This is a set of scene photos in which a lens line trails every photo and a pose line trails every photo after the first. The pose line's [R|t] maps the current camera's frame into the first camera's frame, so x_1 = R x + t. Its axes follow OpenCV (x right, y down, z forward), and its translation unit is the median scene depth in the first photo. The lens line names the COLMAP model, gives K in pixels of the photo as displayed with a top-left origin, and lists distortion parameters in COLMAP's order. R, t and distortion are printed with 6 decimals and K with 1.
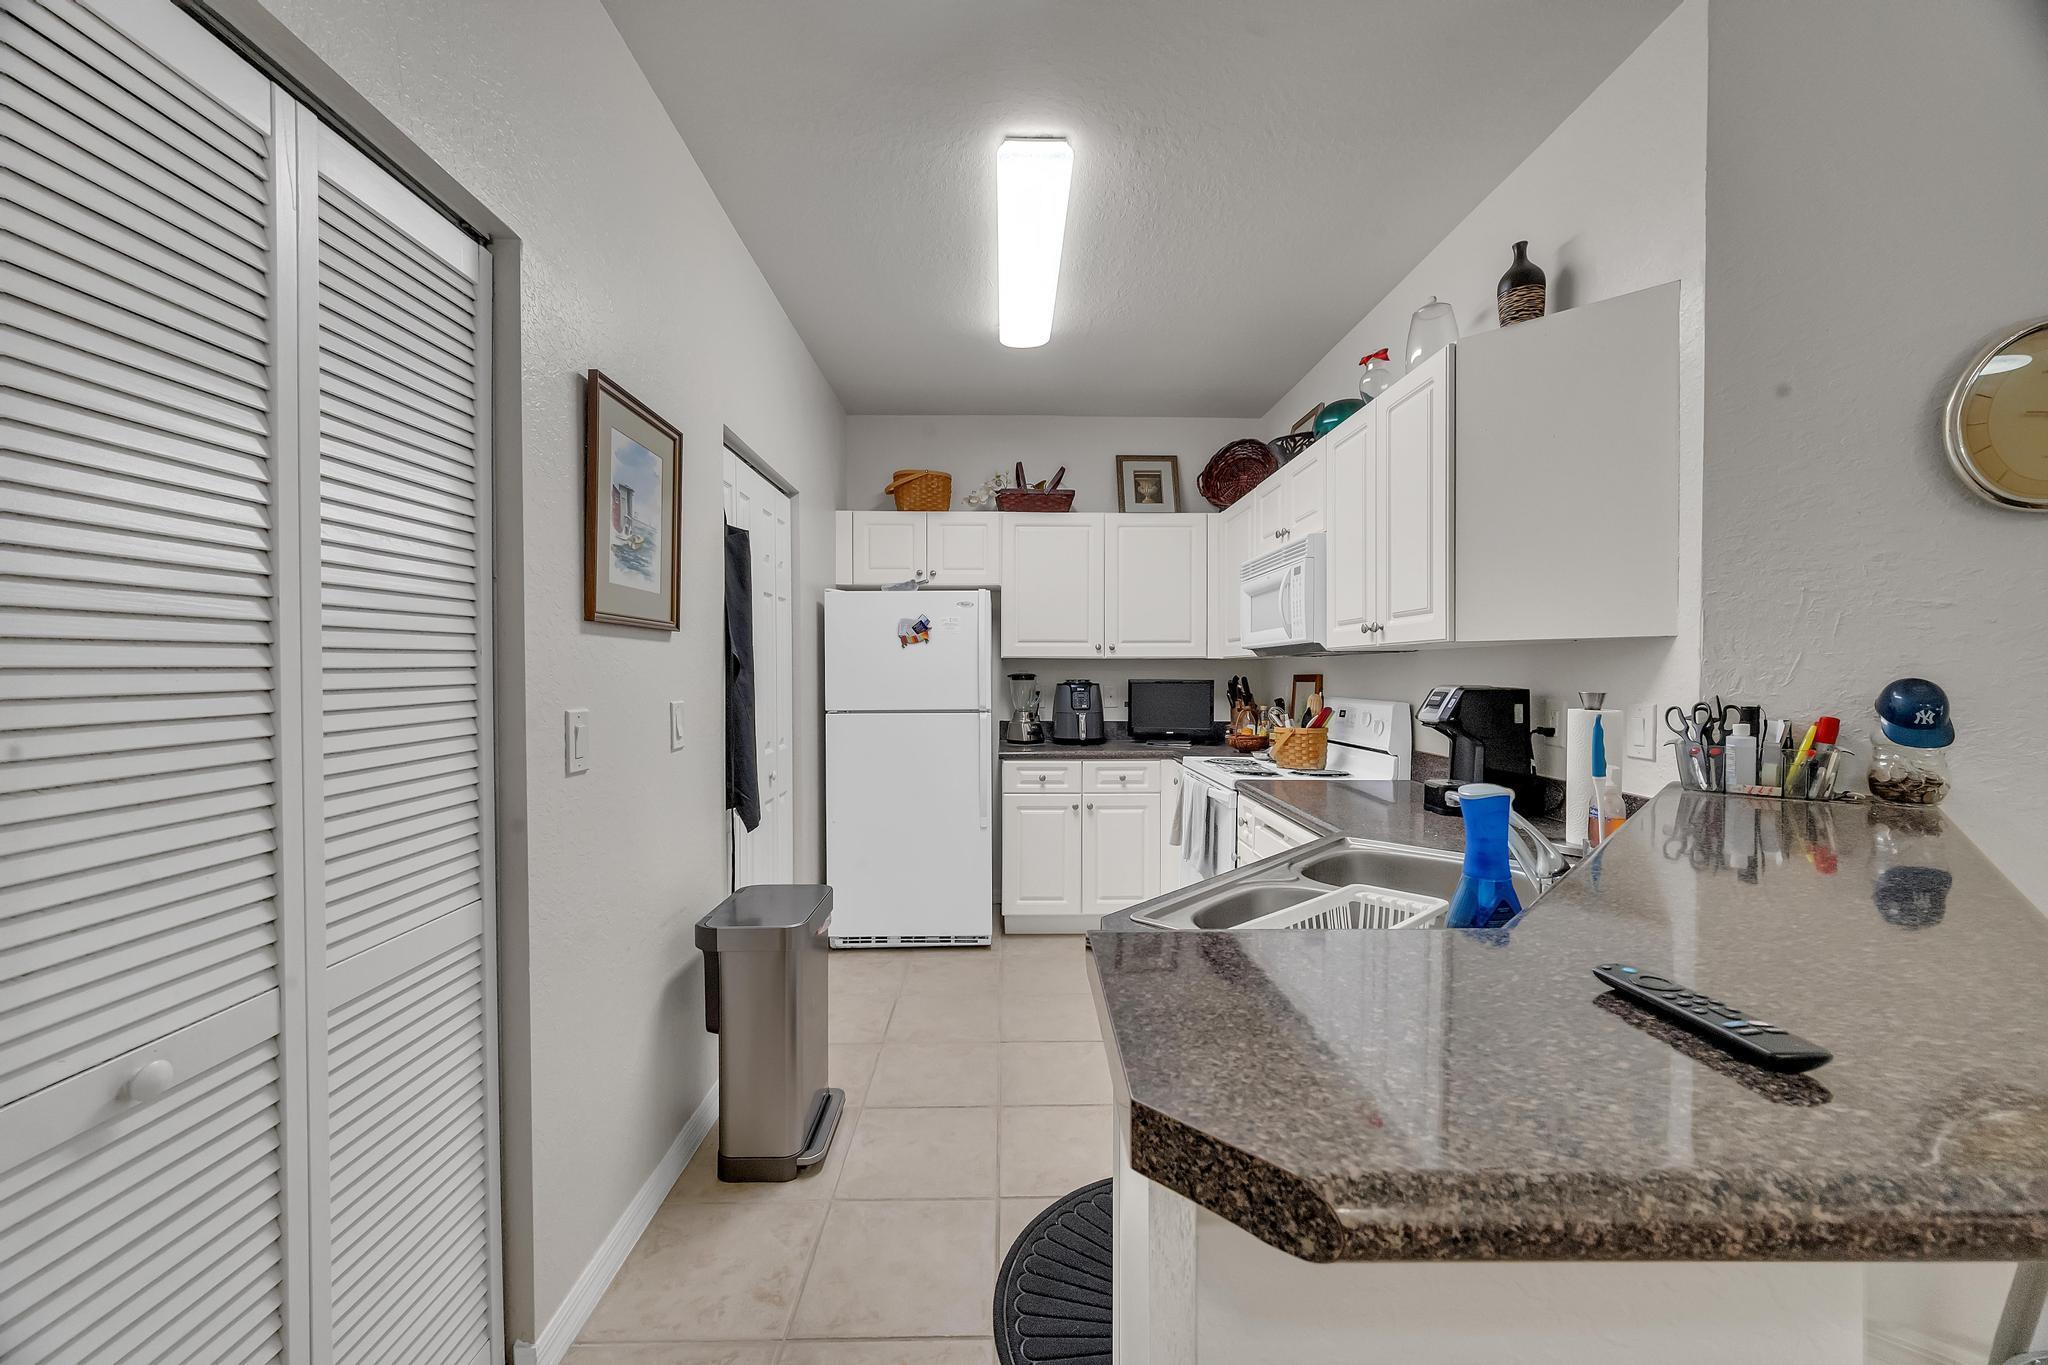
lens RADIAL K [[794.3, 0, 1023.3], [0, 794.3, 686.1], [0, 0, 1]] dist [-0.000105, -0.000093]
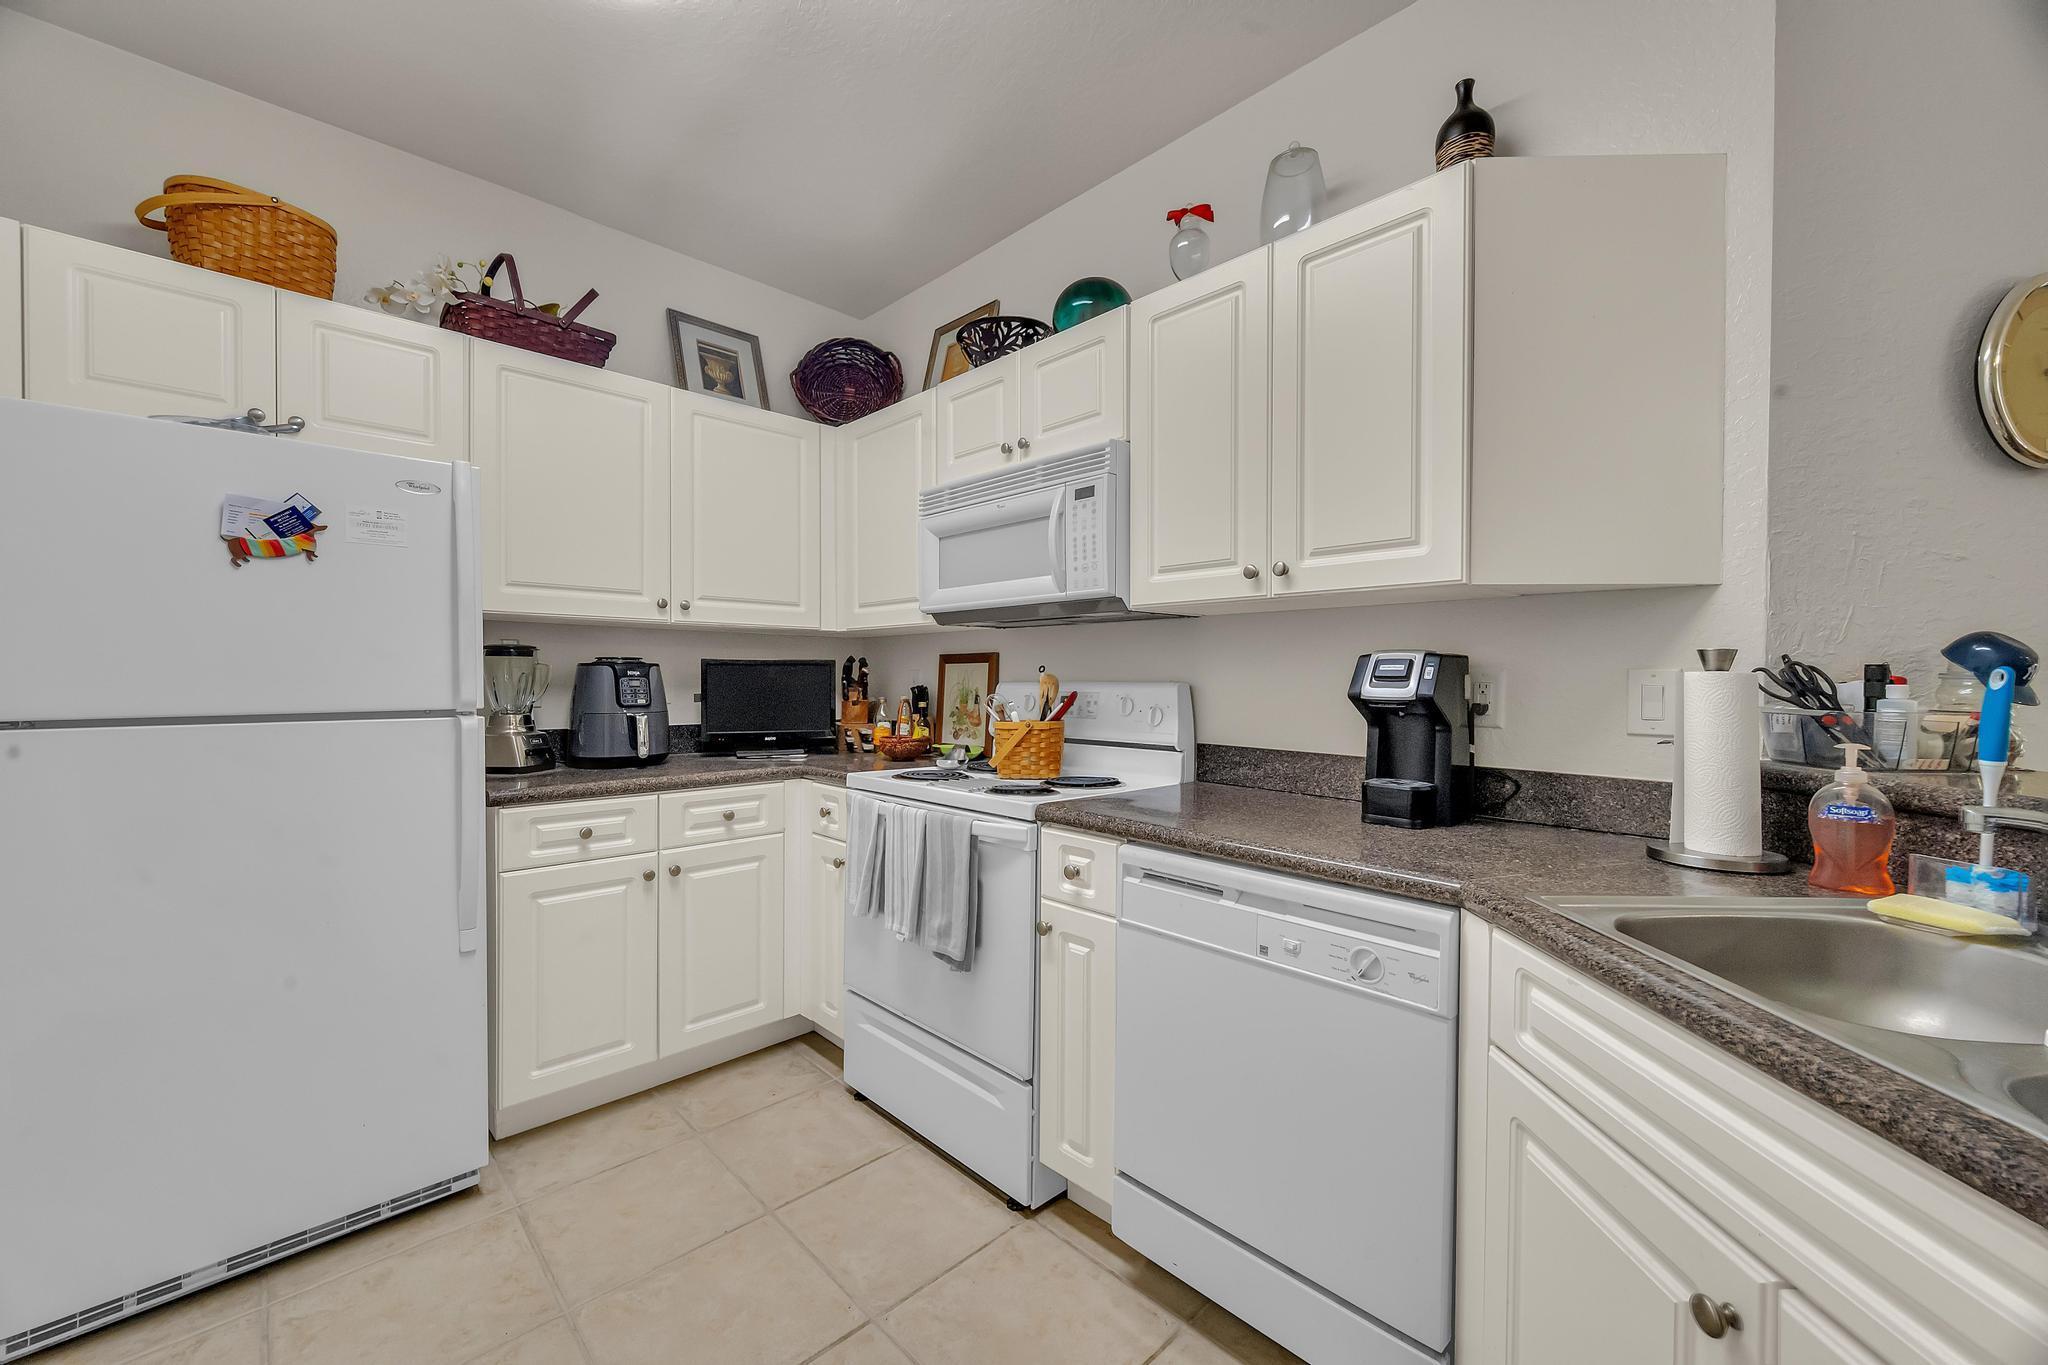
lens RADIAL K [[794.3, 0, 1023.3], [0, 794.3, 686.1], [0, 0, 1]] dist [-0.000105, -0.000093]
pose [[0.737384, -0.006381, 0.675444, -0.115673], [0.007354, 0.999972, 0.001418, 0.015357], [-0.675434, 0.003922, 0.737410, 0.373645]]
